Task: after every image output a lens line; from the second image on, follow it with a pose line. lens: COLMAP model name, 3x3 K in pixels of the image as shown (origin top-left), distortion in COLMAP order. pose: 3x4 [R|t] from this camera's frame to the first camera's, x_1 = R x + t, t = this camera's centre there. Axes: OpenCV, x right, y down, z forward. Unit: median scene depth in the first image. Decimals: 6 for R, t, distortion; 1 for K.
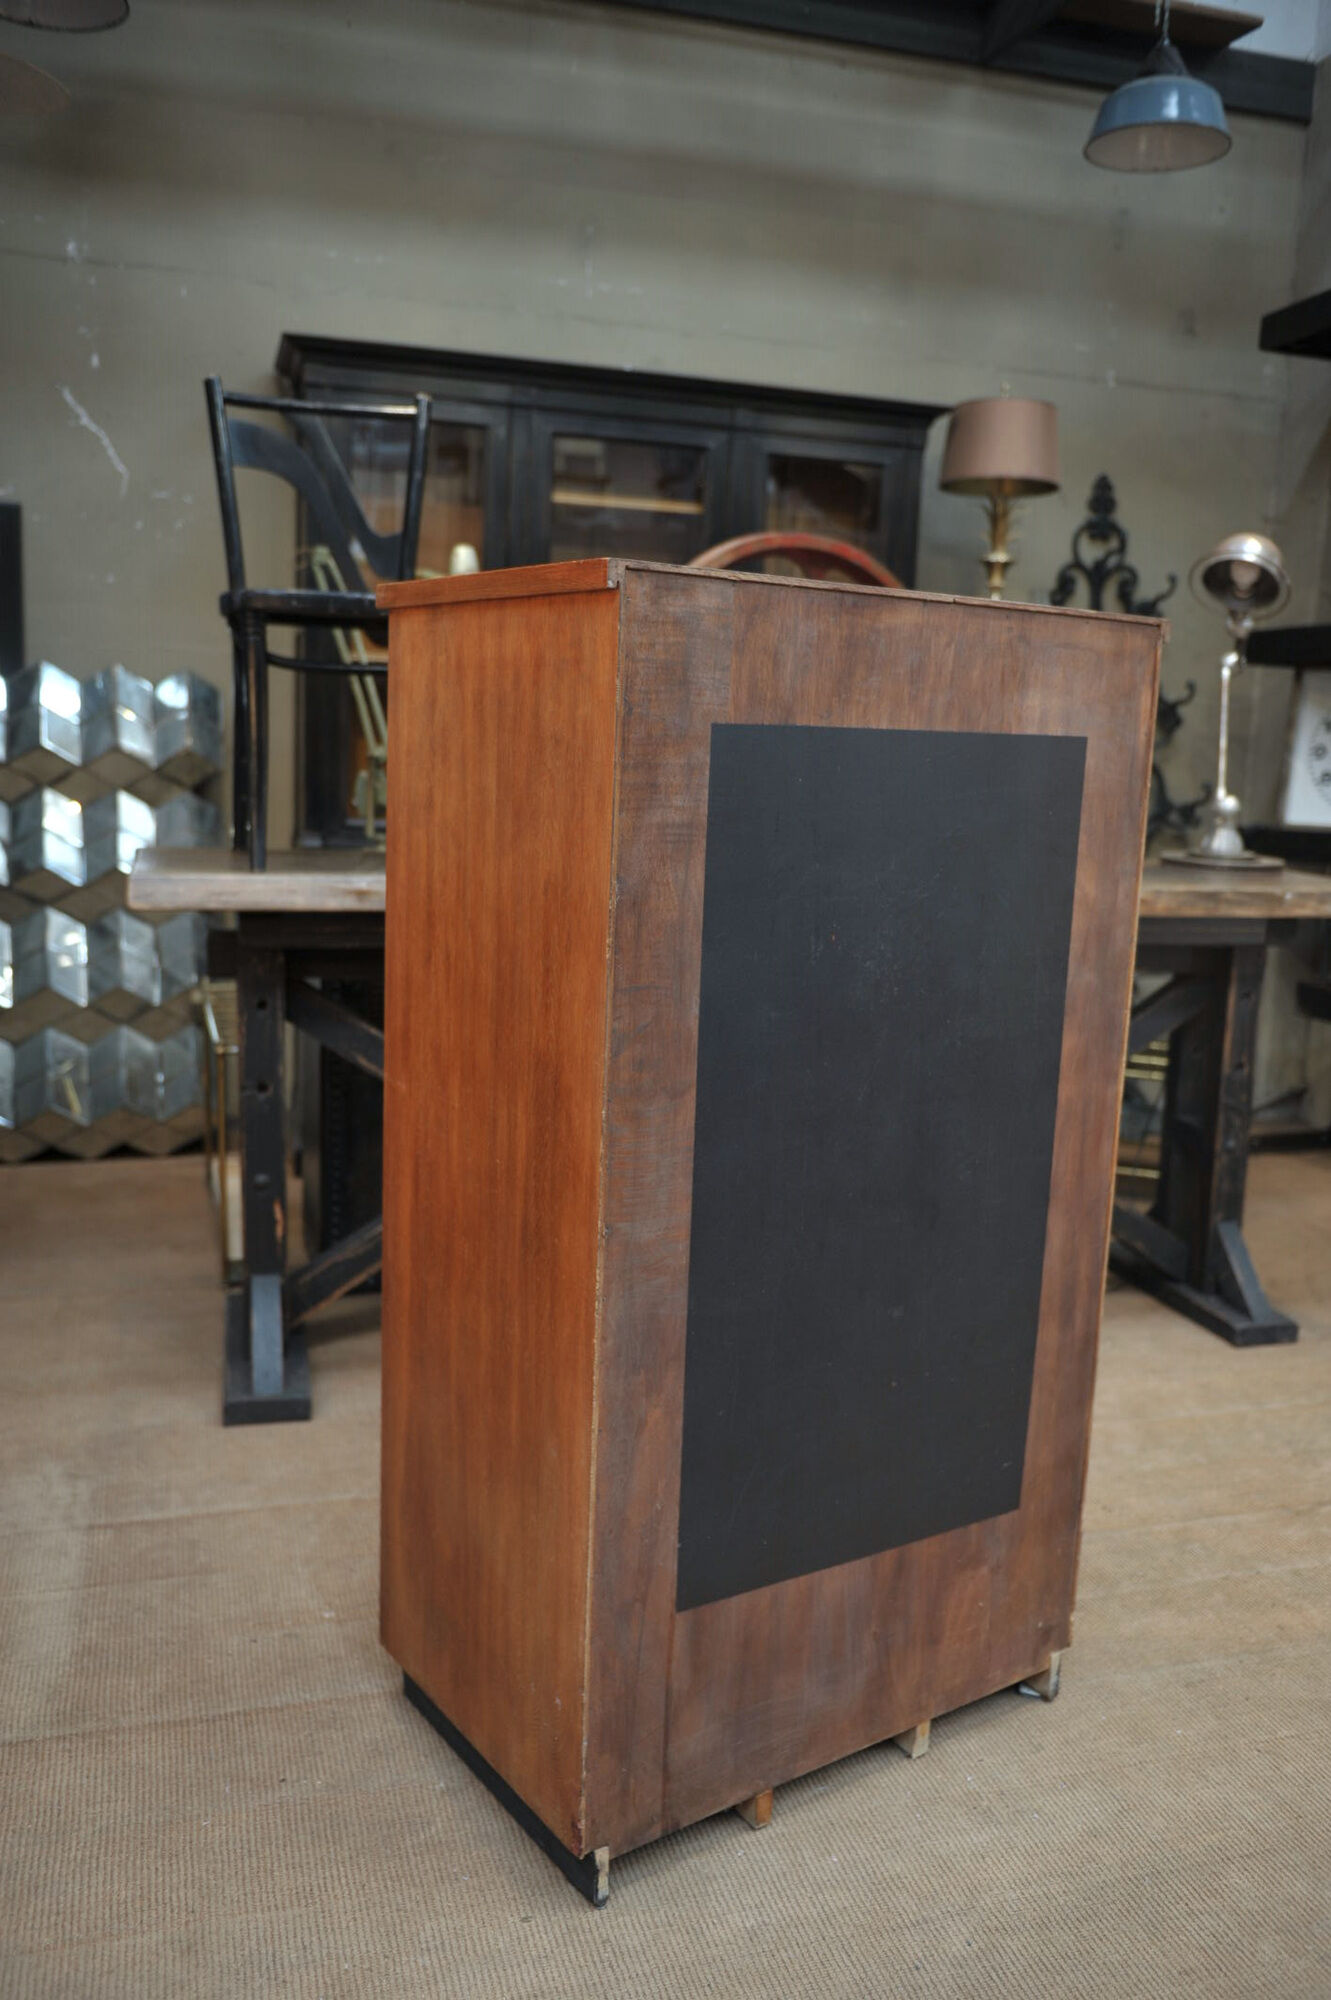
lens RADIAL K [[1610.4, 0, 673.6], [0, 1610.4, 997.0], [0, 0, 1]] dist [-0.014935, 0.013742]
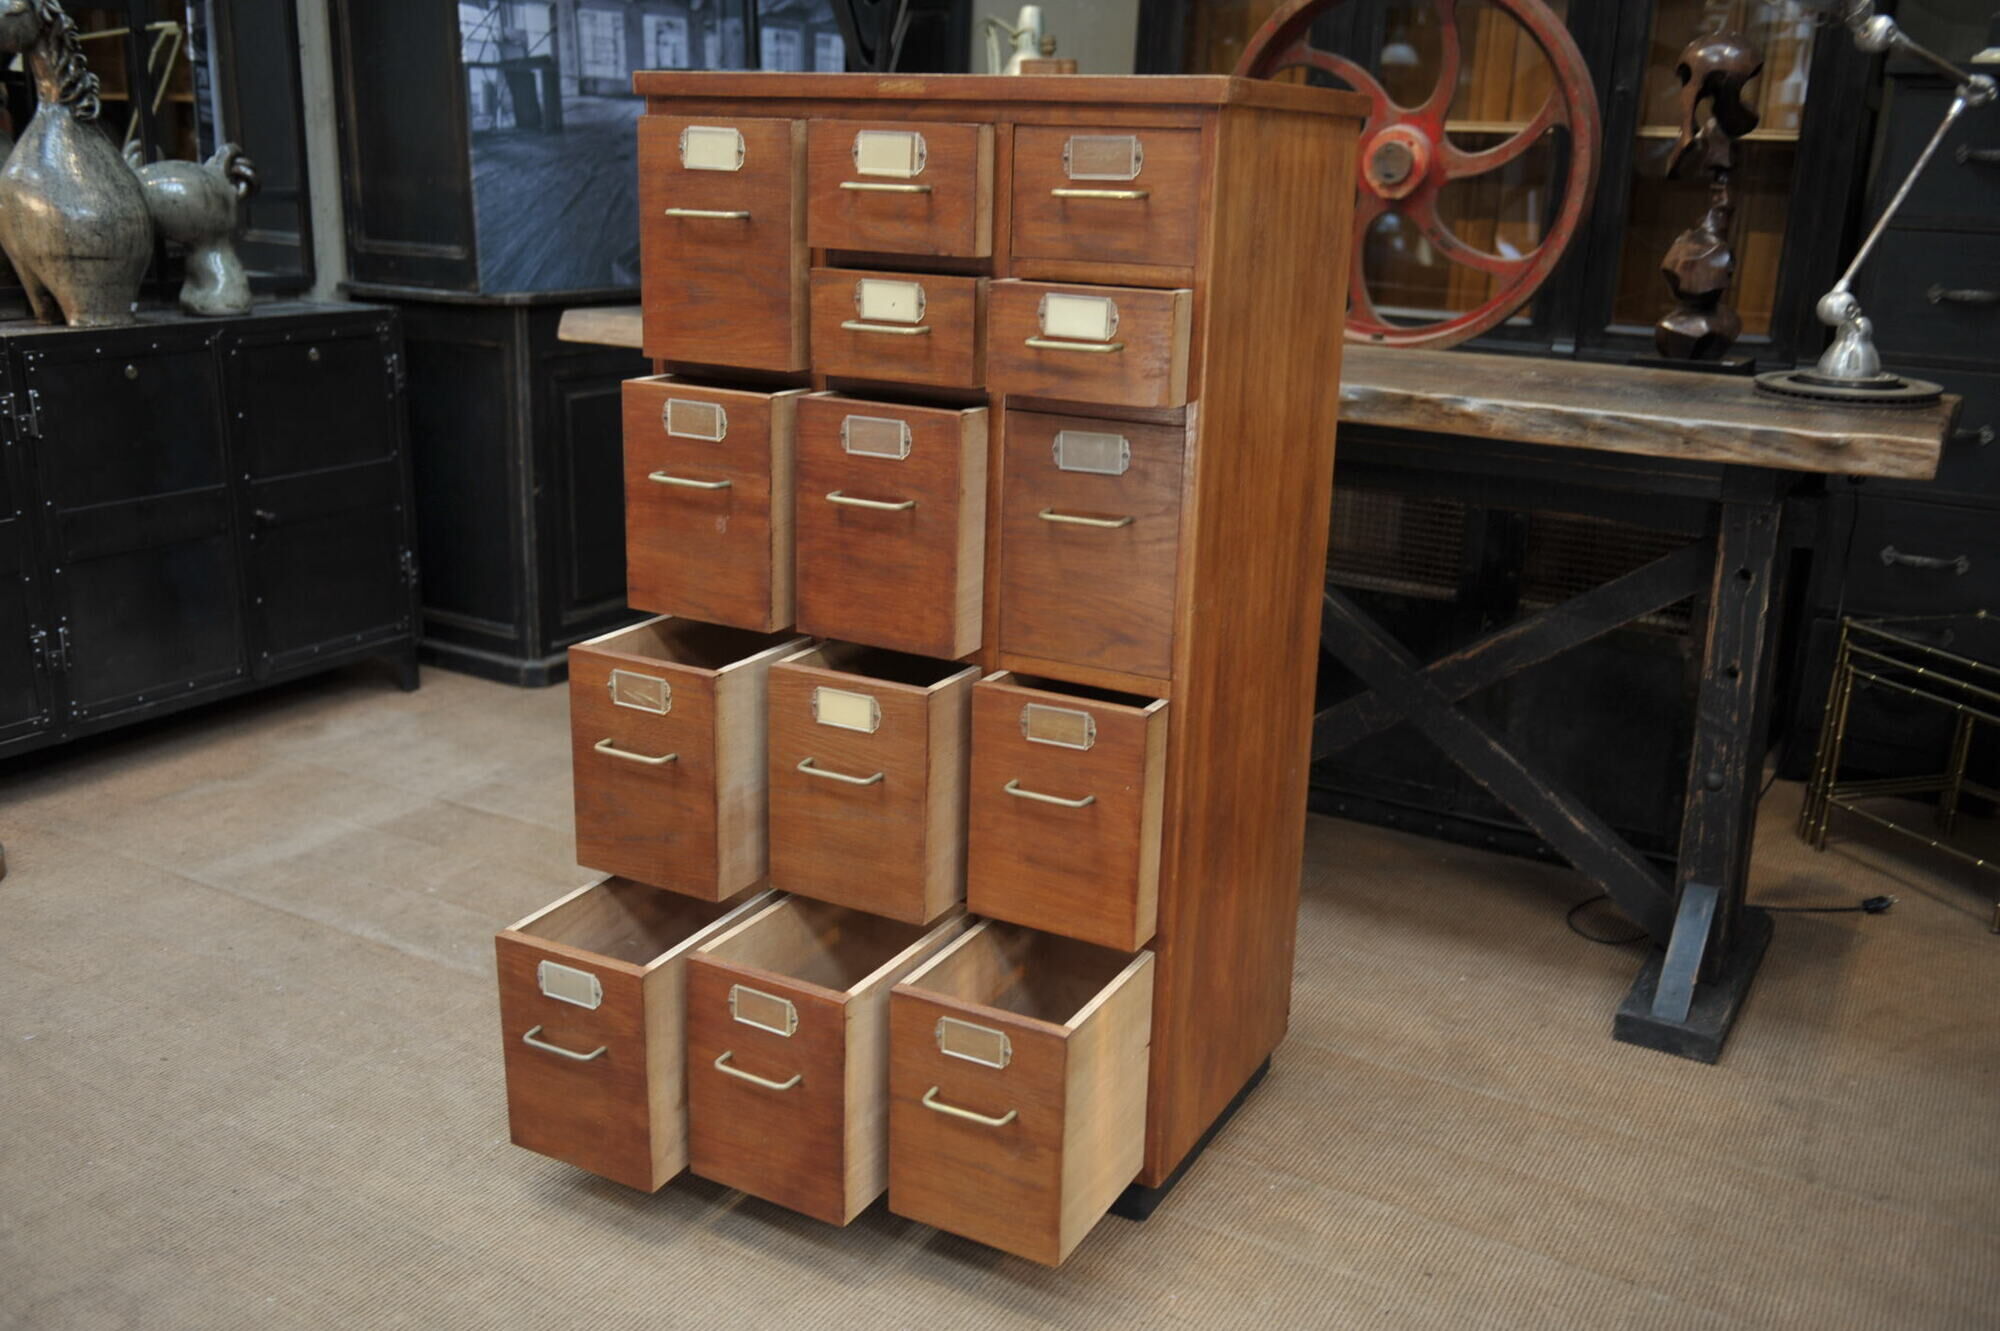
lens RADIAL K [[1773.5, 0, 1010.7], [0, 1773.5, 659.5], [0, 0, 1]] dist [0.012102, -0.009312]
pose [[0.683411, 0.183162, -0.706683, 0.547679], [-0.122755, 0.983063, 0.136083, -0.024355], [0.719639, -0.006252, 0.694320, 0.177557]]
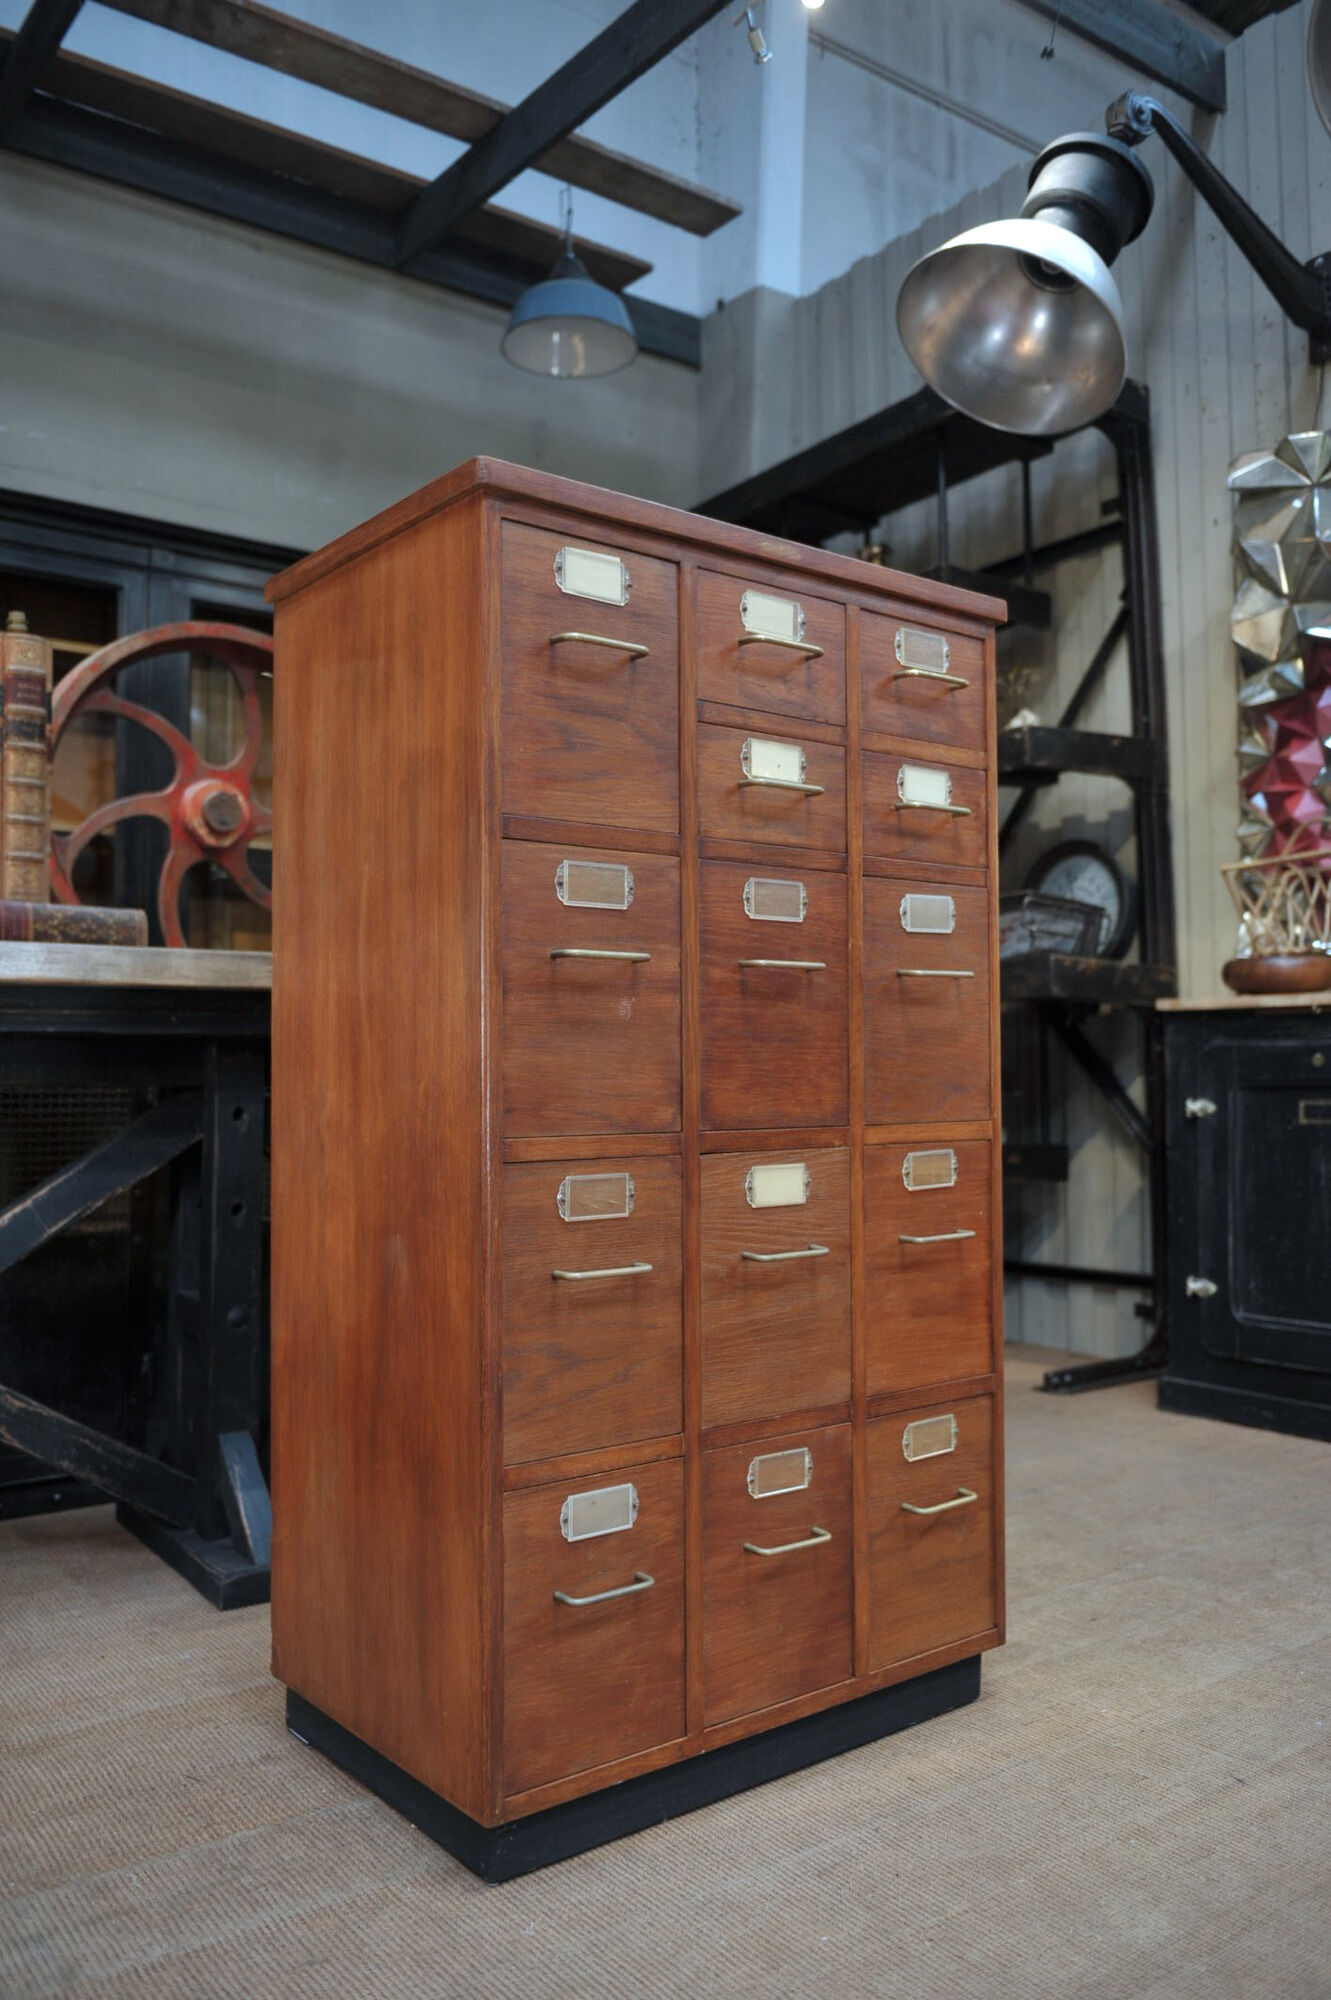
lens RADIAL K [[1544.6, 0, 660.4], [0, 1544.6, 1014.8], [0, 0, 1]] dist [-0.029579, 0.007659]
pose [[0.943949, -0.030107, 0.328715, 0.016897], [0.090495, 0.981281, -0.169995, 0.075653], [-0.317444, 0.190213, 0.929004, 0.145584]]
